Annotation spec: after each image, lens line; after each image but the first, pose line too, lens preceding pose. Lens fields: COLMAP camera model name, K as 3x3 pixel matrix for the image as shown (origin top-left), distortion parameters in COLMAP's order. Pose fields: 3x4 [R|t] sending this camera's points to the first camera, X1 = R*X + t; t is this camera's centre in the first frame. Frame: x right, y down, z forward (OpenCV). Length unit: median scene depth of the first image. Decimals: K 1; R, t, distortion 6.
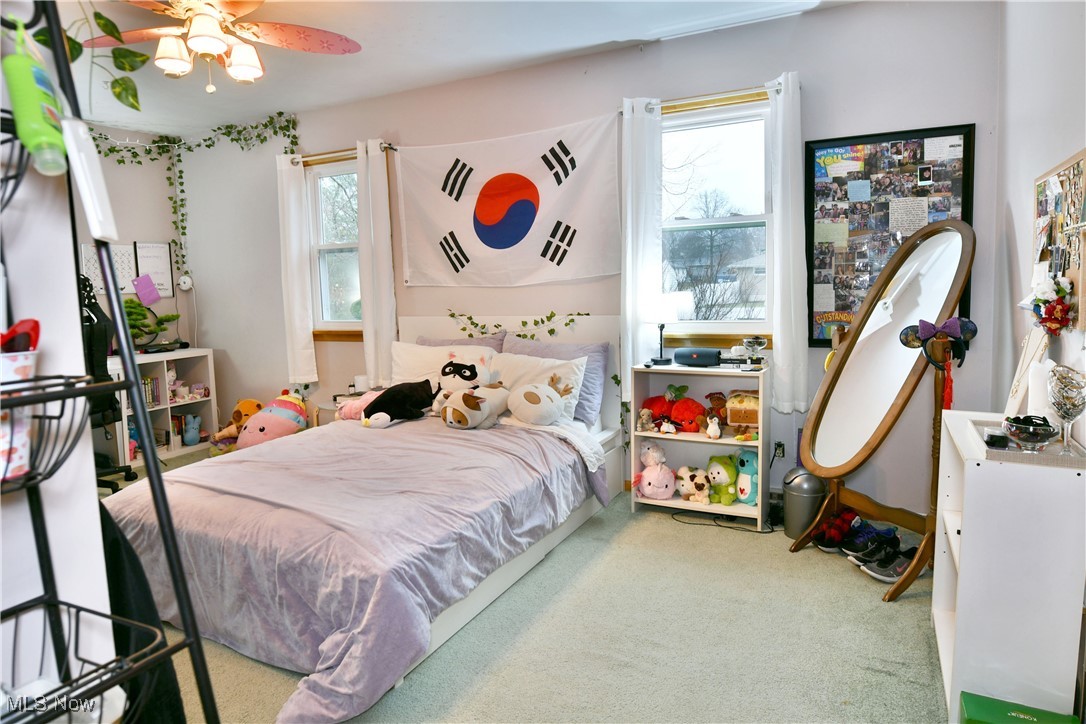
lens RADIAL K [[653.8, 0, 544.5], [0, 653.8, 356.2], [0, 0, 1]] dist [-0.024104, -0.003701]
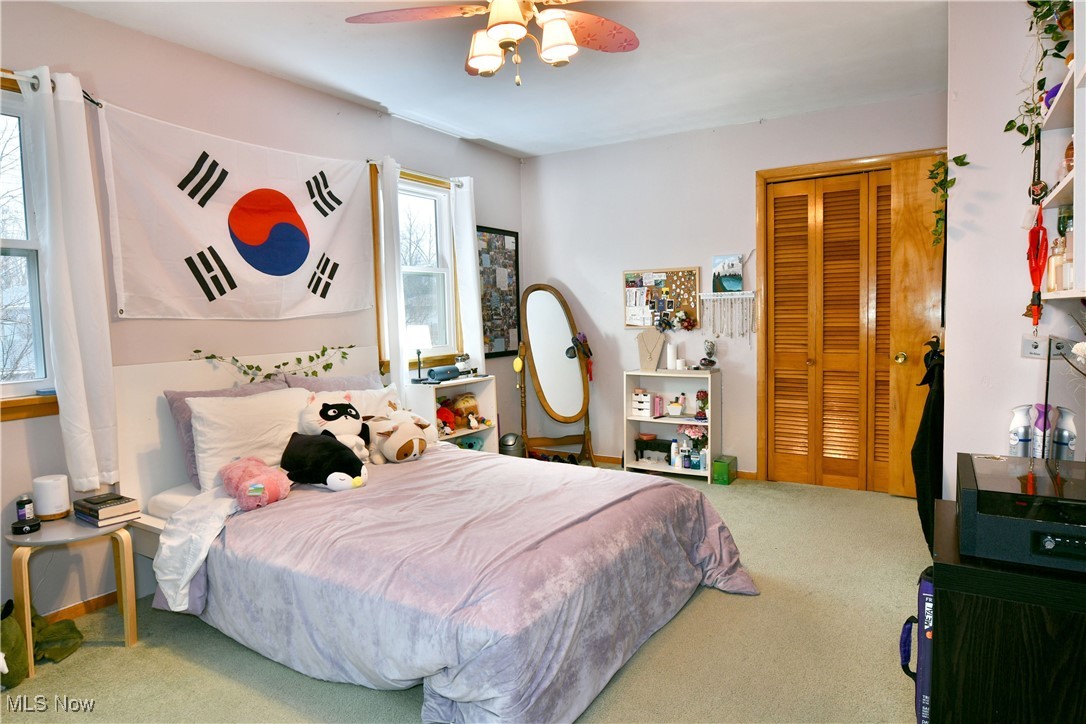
lens RADIAL K [[653.8, 0, 545.0], [0, 653.8, 364.4], [0, 0, 1]] dist [-0.024104, -0.003701]
pose [[0.081881, -0.051348, 0.995319, -0.914829], [0.133242, 0.990271, 0.040126, -0.036801], [-0.987695, 0.129332, 0.087926, 0.605170]]
